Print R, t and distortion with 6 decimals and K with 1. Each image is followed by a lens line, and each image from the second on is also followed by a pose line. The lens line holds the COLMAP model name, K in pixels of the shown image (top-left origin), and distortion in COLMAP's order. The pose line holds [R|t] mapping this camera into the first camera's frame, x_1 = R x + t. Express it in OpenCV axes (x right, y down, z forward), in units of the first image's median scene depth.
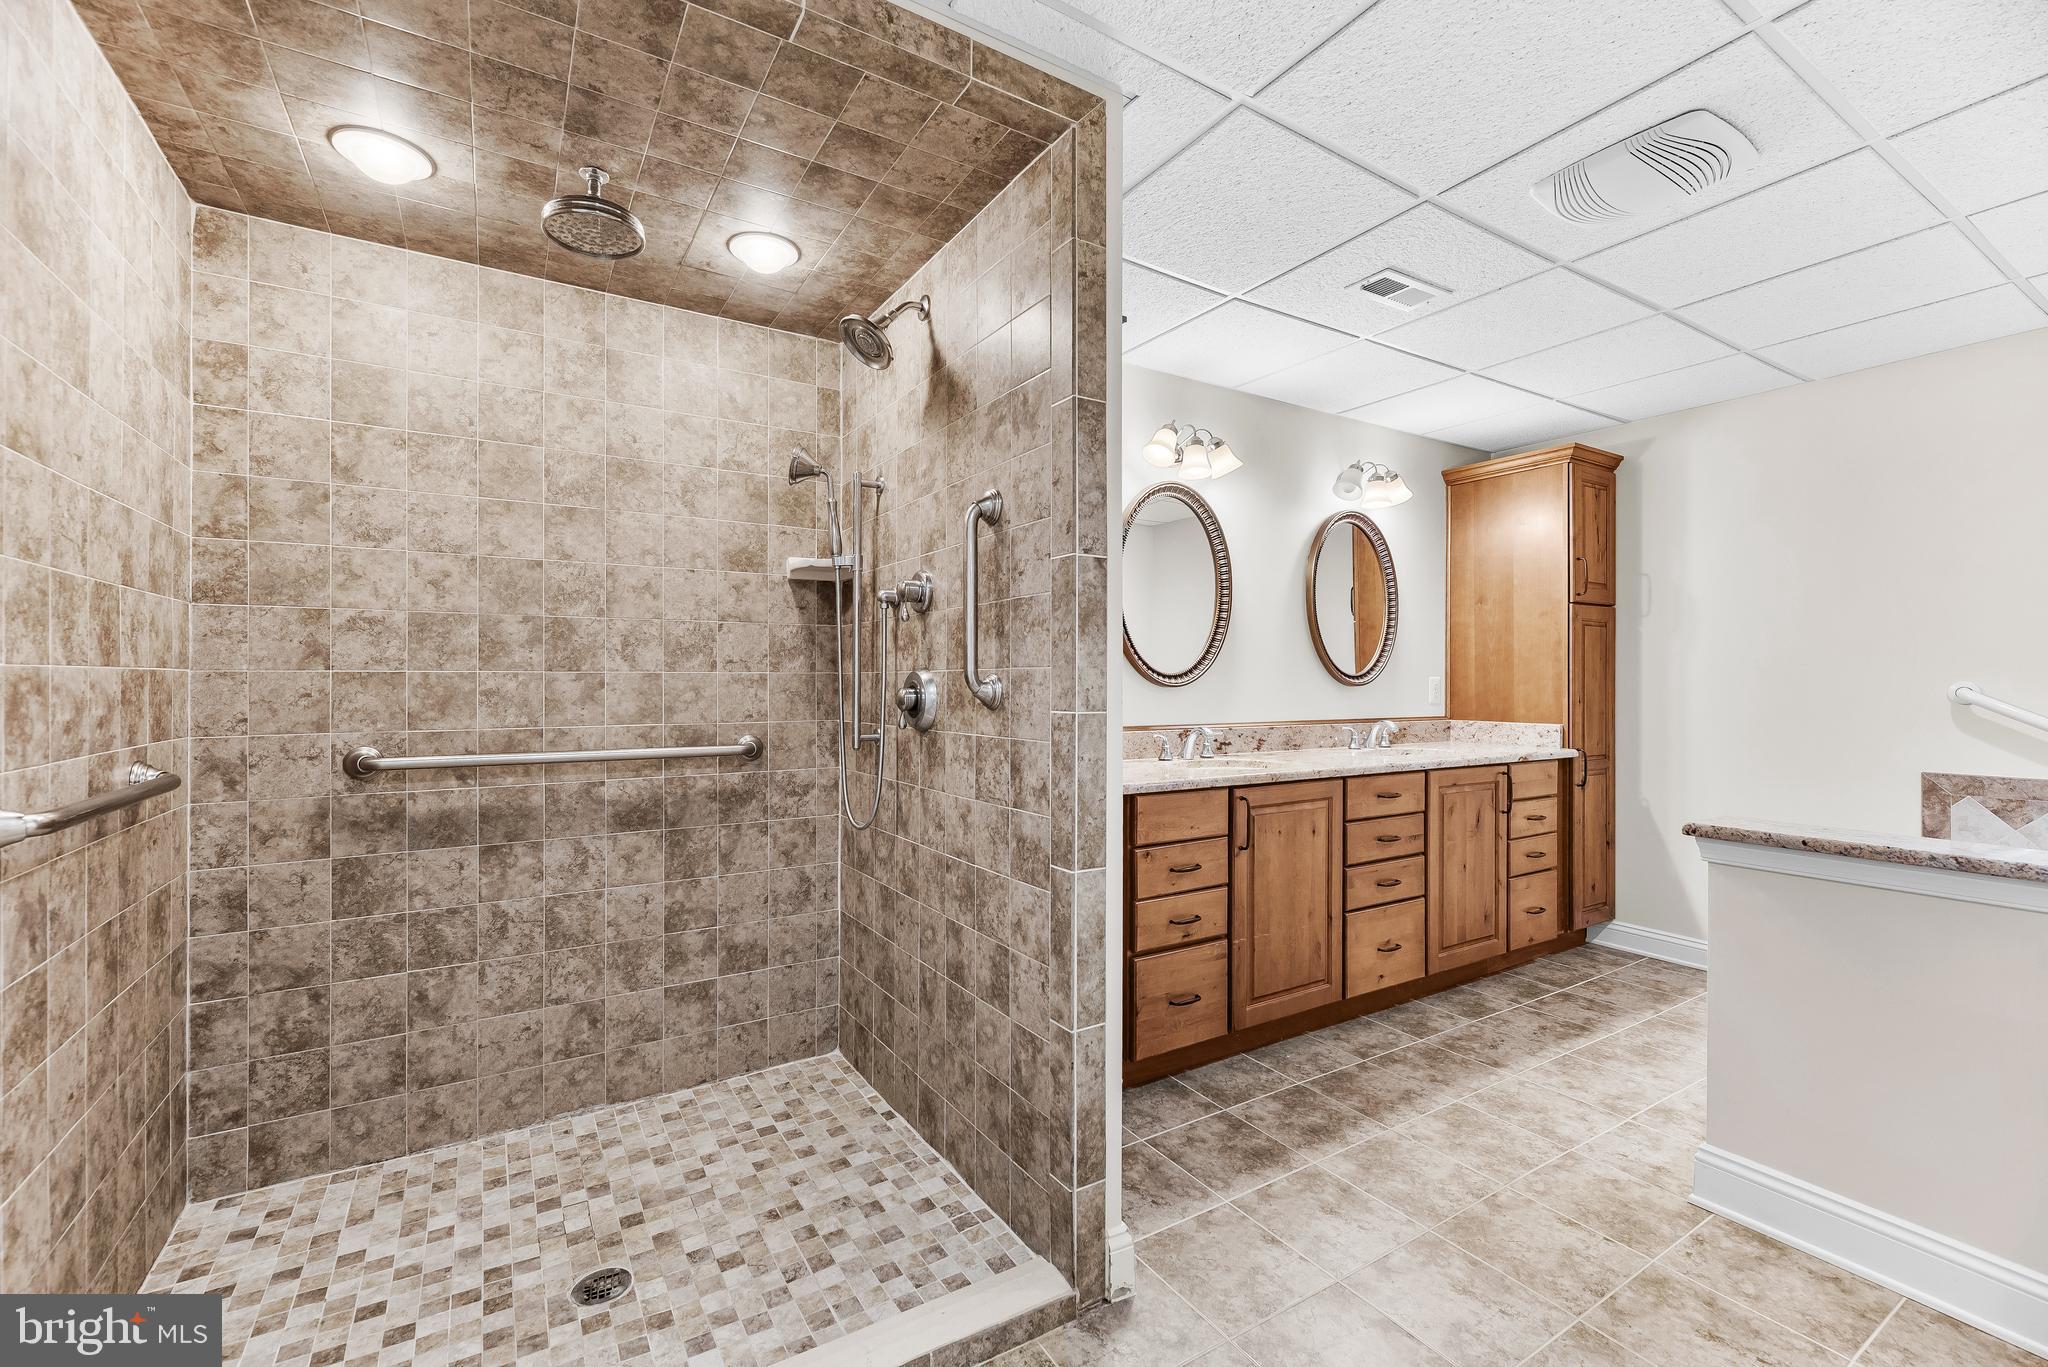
lens RADIAL K [[824.3, 0, 1024.5], [0, 824.3, 682.2], [0, 0, 1]] dist [0.001862, -0.000198]
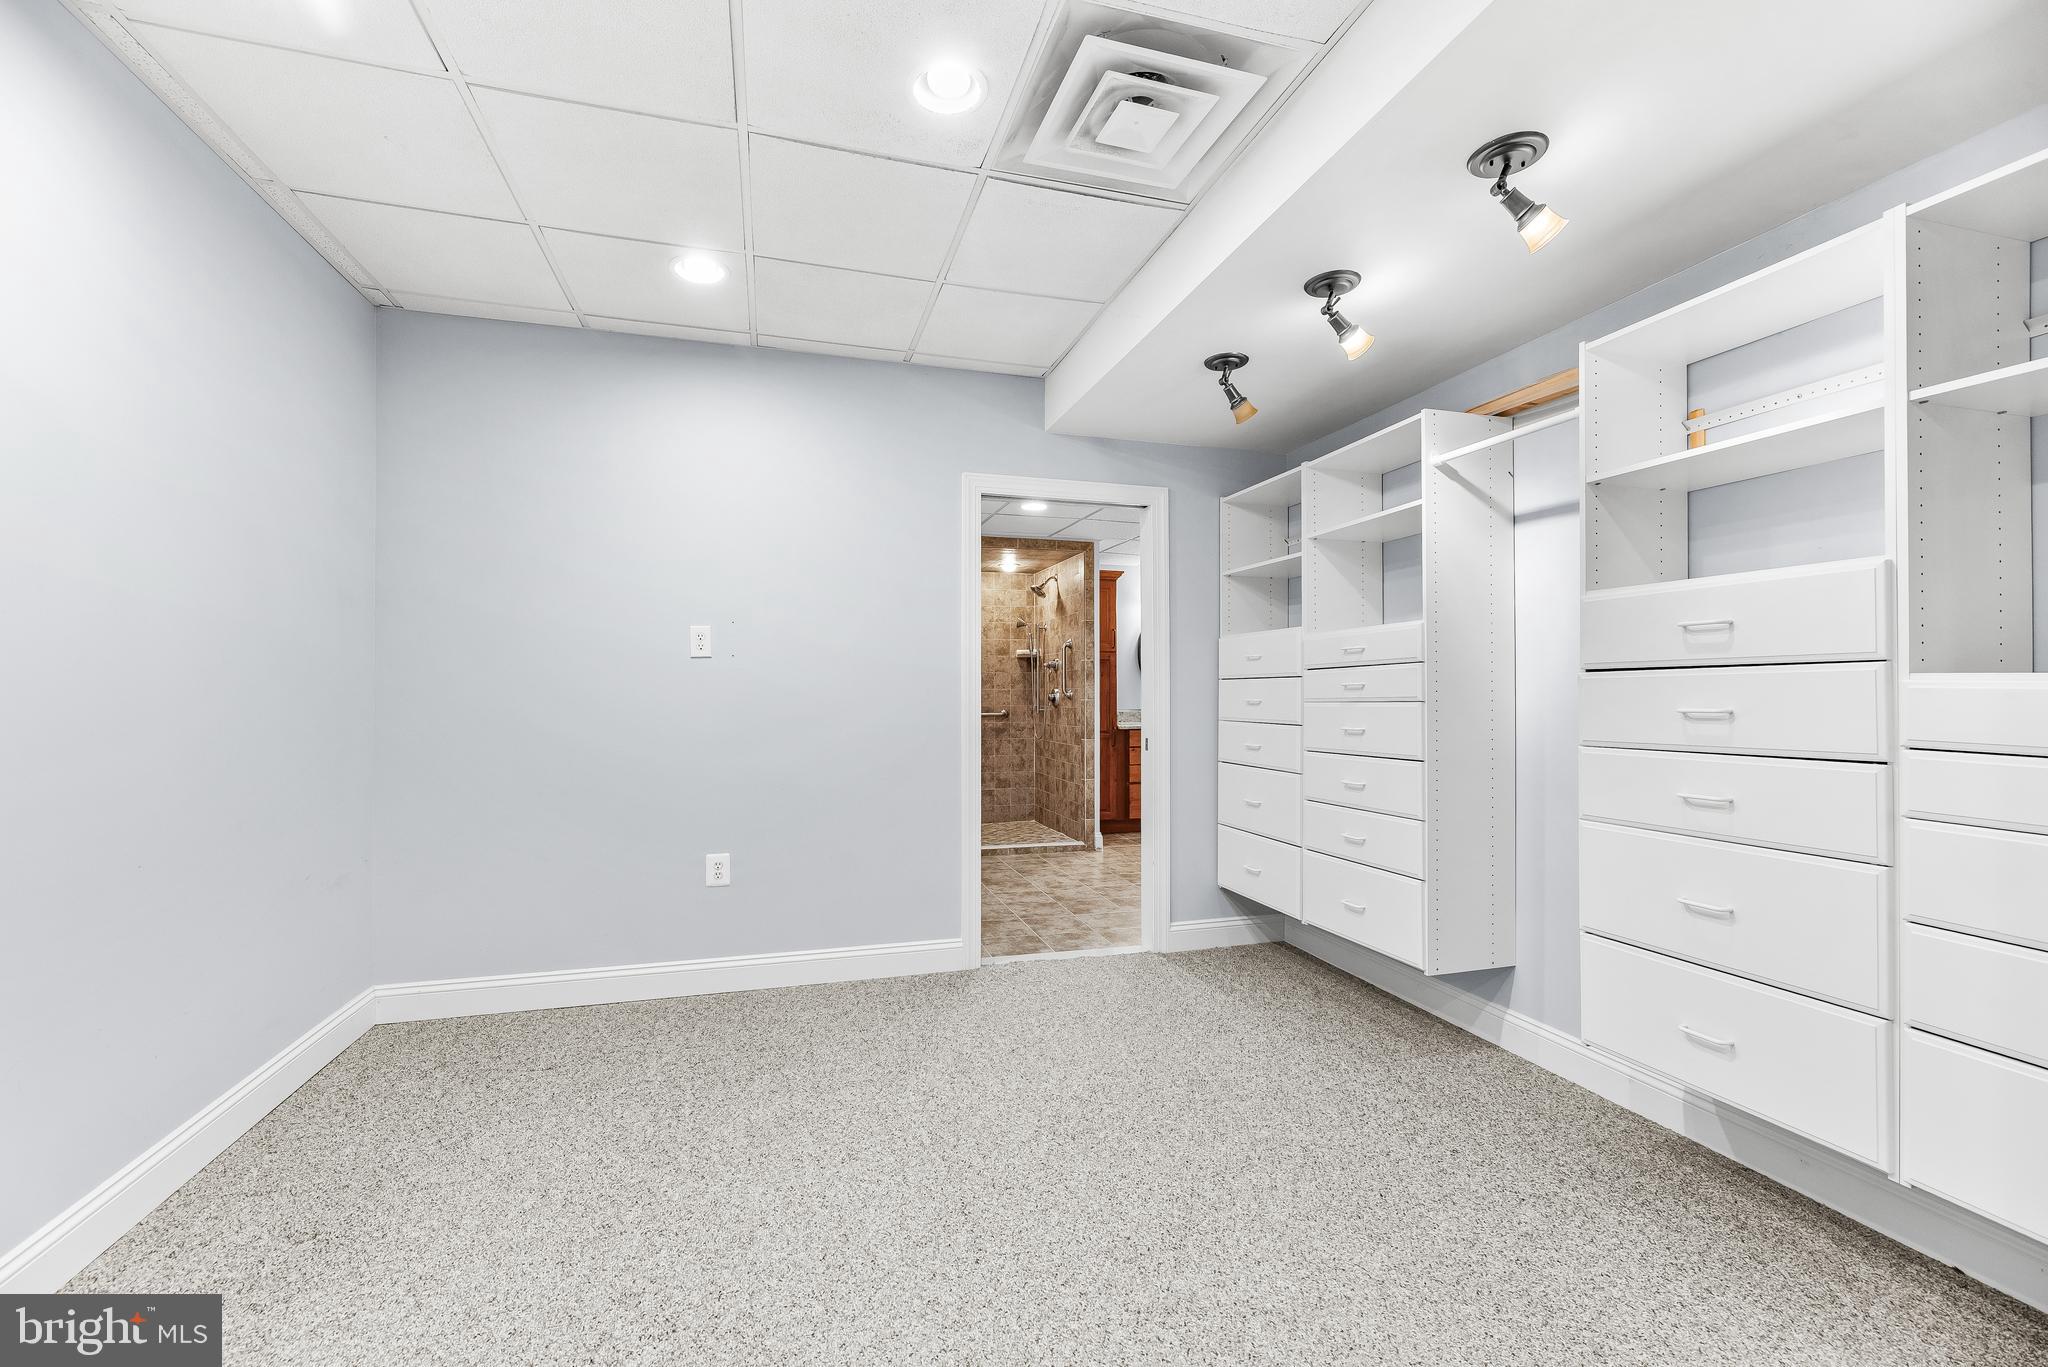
lens RADIAL K [[824.3, 0, 1019.5], [0, 824.3, 687.2], [0, 0, 1]] dist [0.001862, -0.000198]
pose [[0.960887, -0.004741, -0.276900, 0.617740], [0.004107, 0.999987, -0.002871, -0.010695], [0.276910, 0.001621, 0.960895, -2.096902]]
